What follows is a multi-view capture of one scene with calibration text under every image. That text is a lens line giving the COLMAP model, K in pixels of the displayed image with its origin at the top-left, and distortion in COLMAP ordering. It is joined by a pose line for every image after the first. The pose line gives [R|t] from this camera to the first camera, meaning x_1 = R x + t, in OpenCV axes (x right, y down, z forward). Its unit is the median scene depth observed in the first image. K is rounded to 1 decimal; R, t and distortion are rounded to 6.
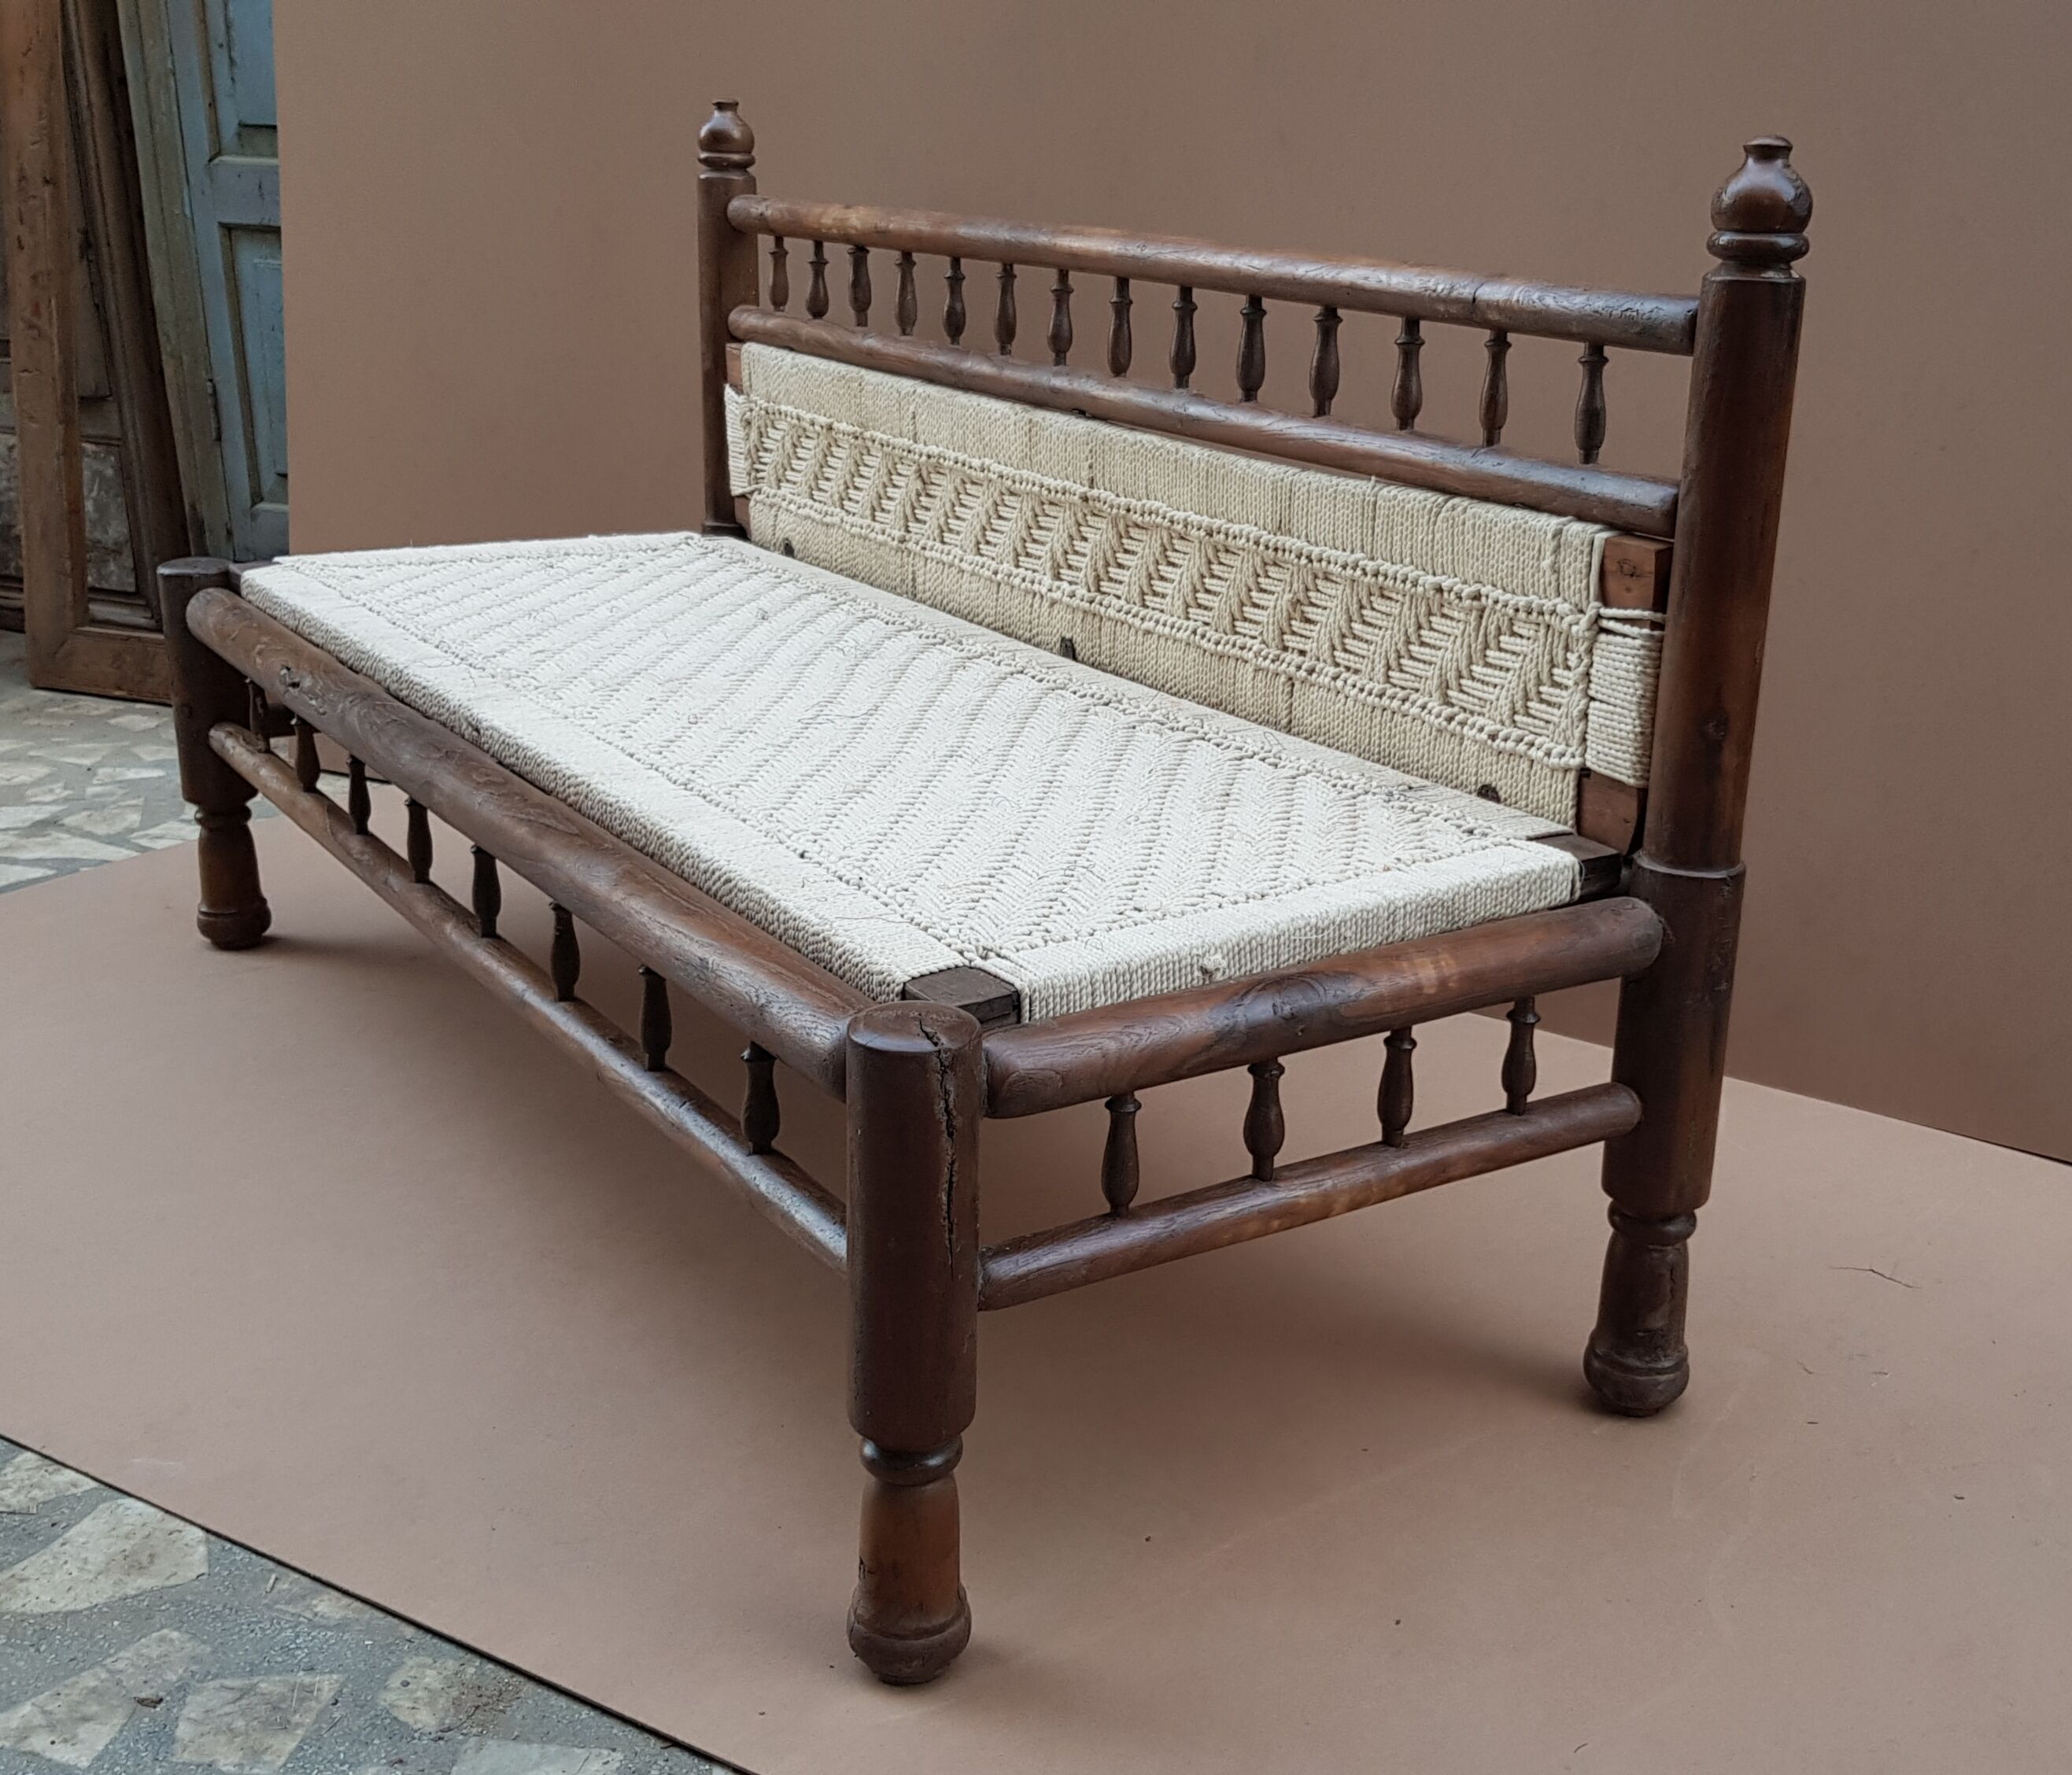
lens RADIAL K [[2452.5, 0, 1036.0], [0, 2452.5, 887.5], [0, 0, 1]] dist [0.012368, 0.000522]
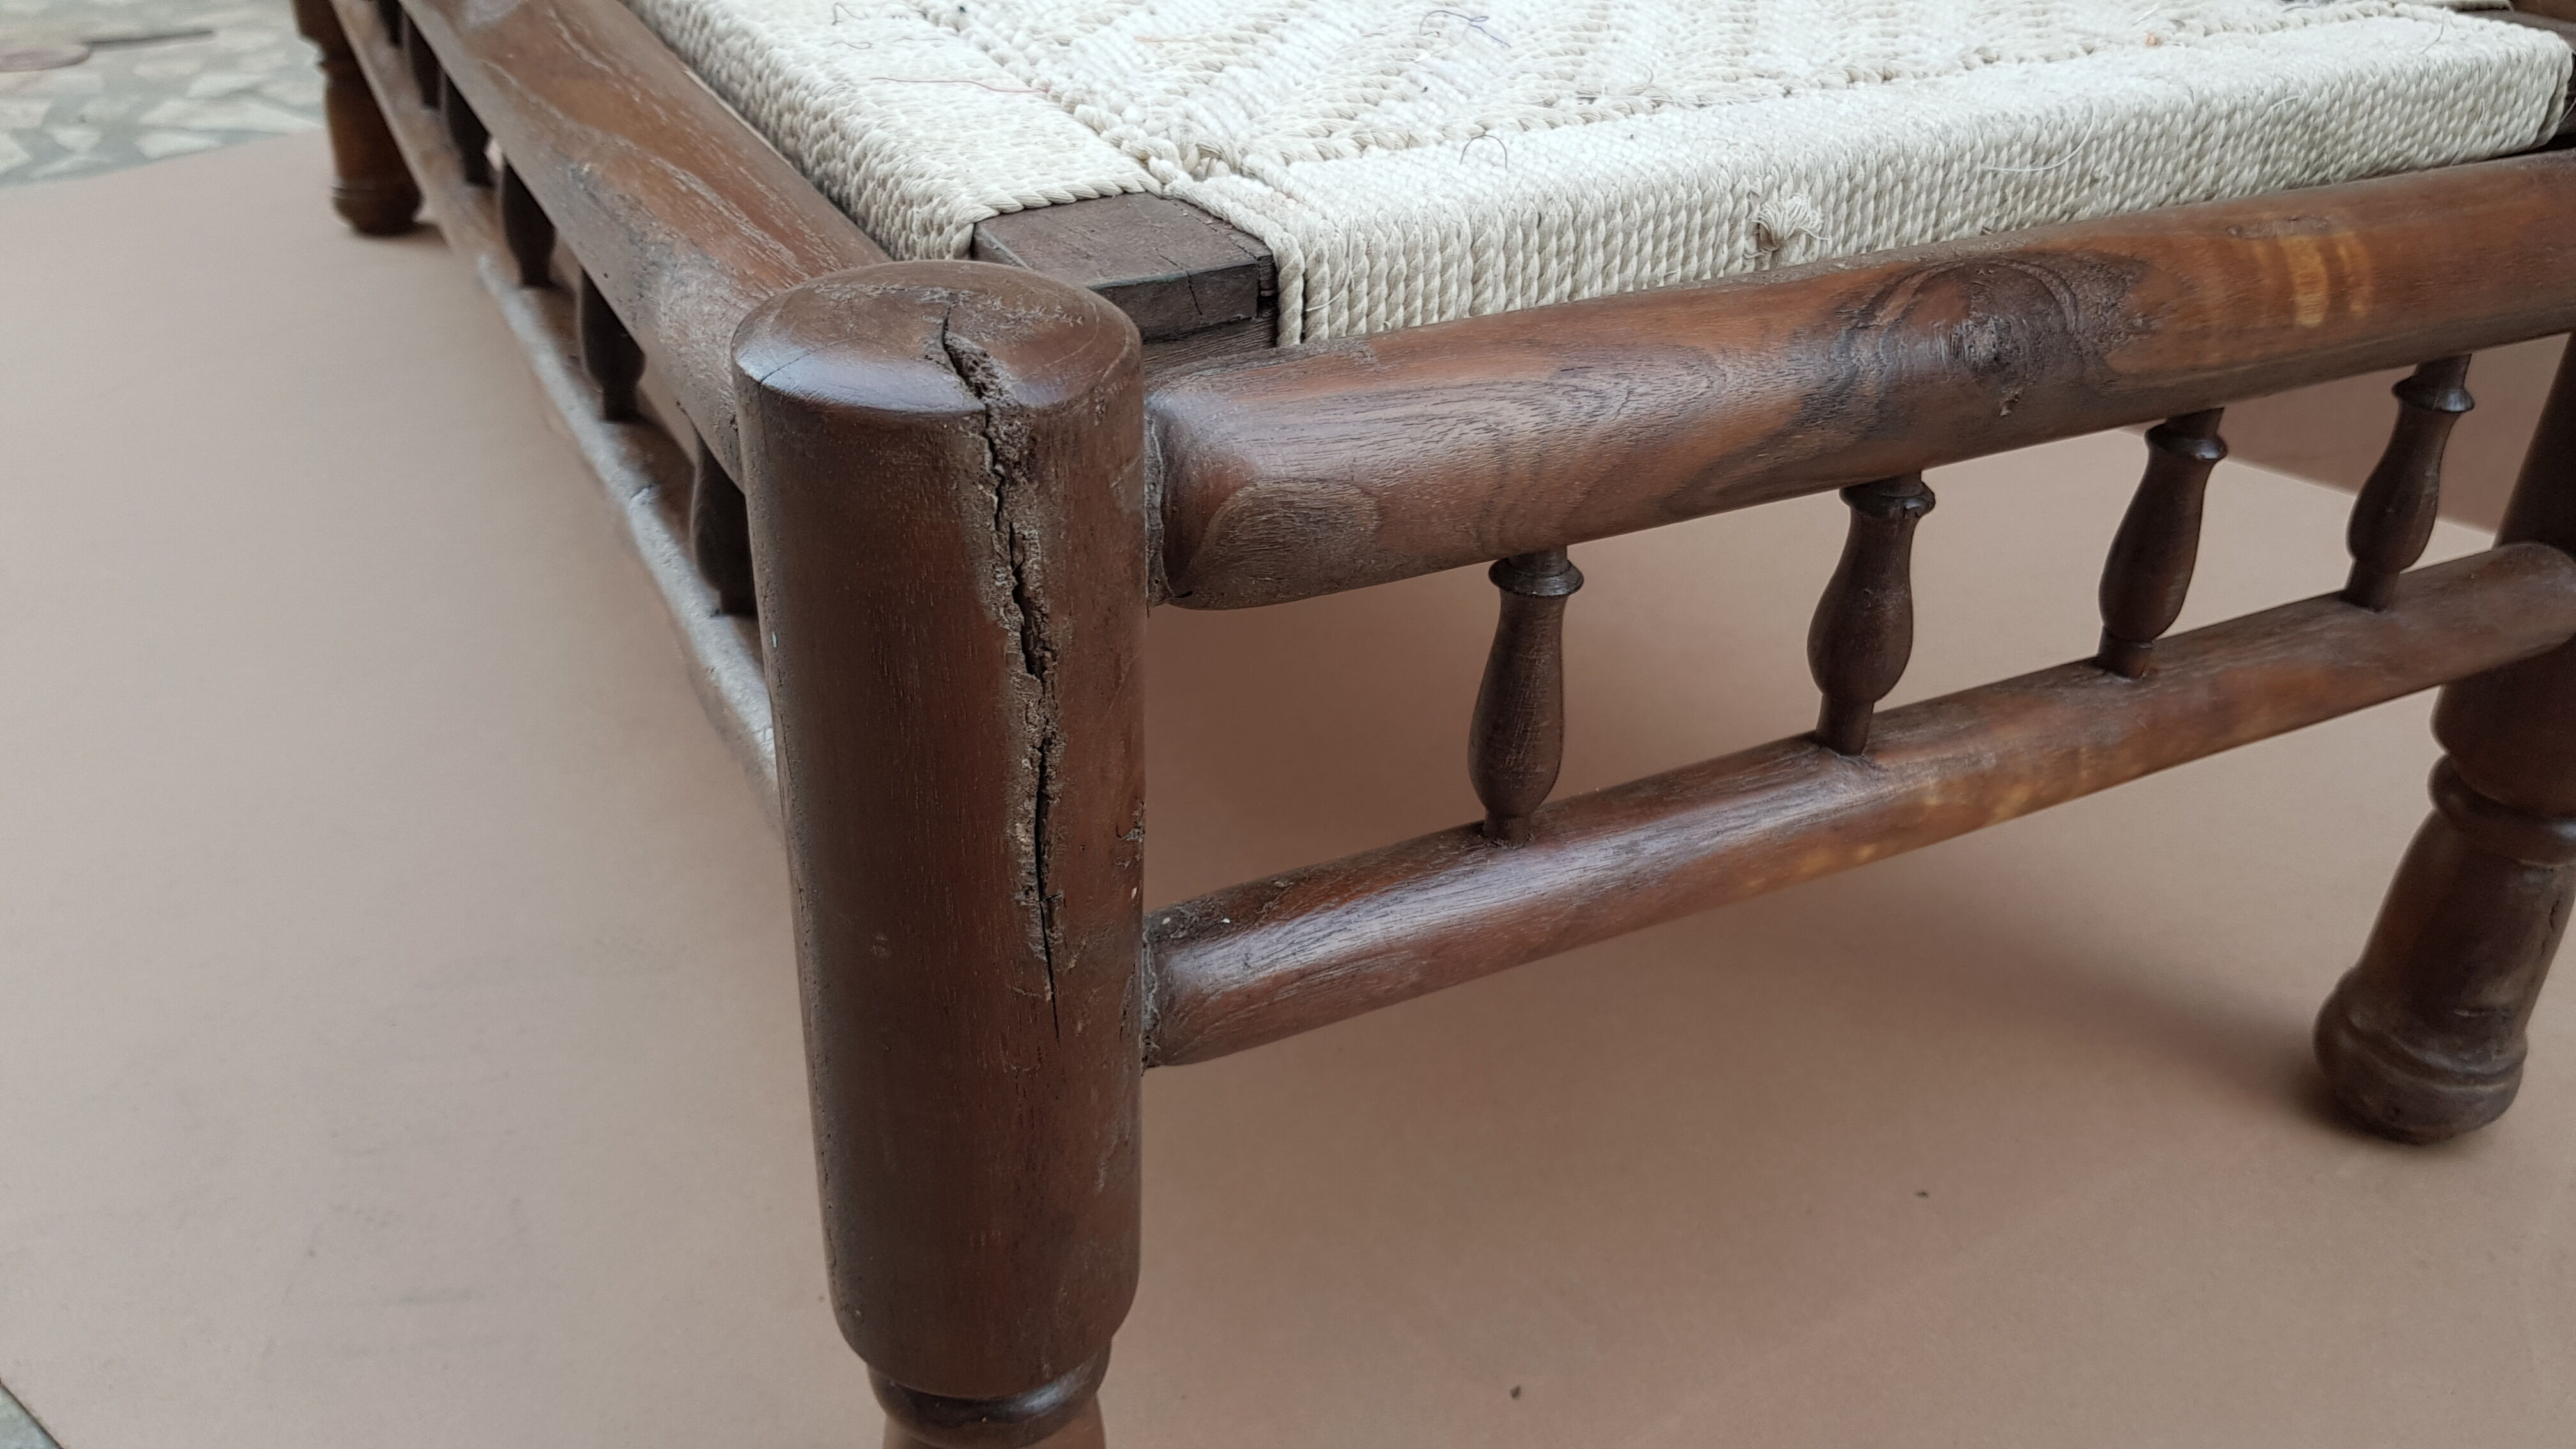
lens RADIAL K [[1984.5, 0, 1397.1], [0, 1984.5, 719.5], [0, 0, 1]] dist [0.082336, -0.189287]
pose [[0.998842, 0.047736, 0.006060, 0.012242], [-0.047911, 0.974878, 0.217526, 0.042765], [0.004476, -0.217565, 0.976036, 0.676643]]
